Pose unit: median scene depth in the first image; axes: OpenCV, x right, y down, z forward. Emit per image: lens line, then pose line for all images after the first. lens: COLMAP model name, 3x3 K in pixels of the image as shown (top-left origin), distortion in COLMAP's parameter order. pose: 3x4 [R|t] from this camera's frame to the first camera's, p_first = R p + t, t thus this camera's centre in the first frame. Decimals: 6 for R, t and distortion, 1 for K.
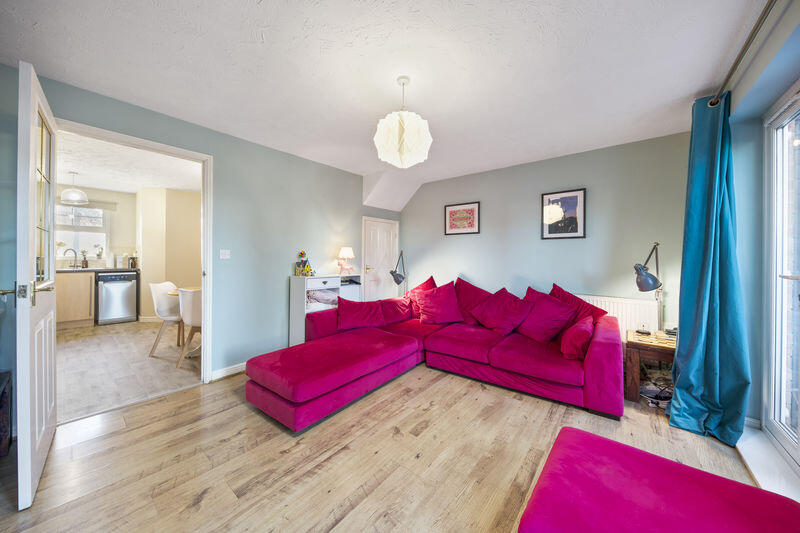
lens RADIAL K [[279.1, 0, 411.4], [0, 279.1, 258.0], [0, 0, 1]] dist [0.000830, -0.000126]
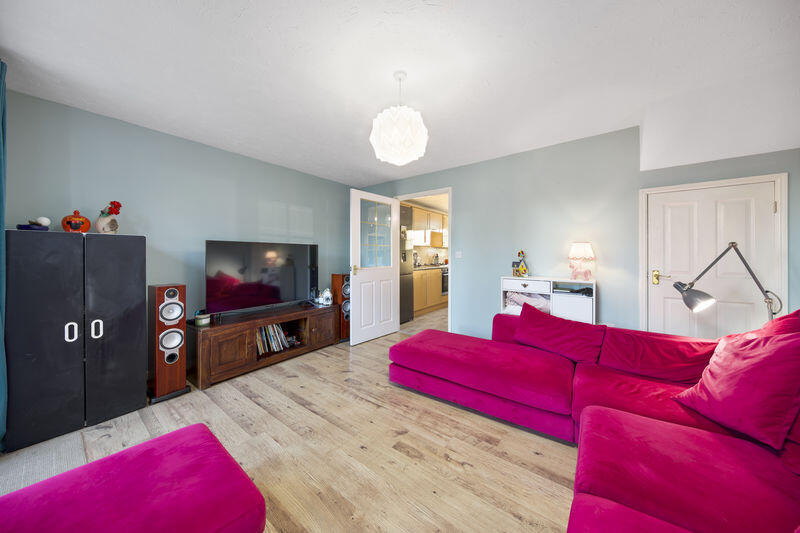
lens RADIAL K [[279.1, 0, 411.4], [0, 279.1, 258.0], [0, 0, 1]] dist [0.000830, -0.000126]
pose [[-0.004985, 0.009571, -0.999942, 0.866231], [0.002866, 0.999950, 0.009556, -0.013611], [0.999983, -0.002818, -0.005012, 0.961902]]
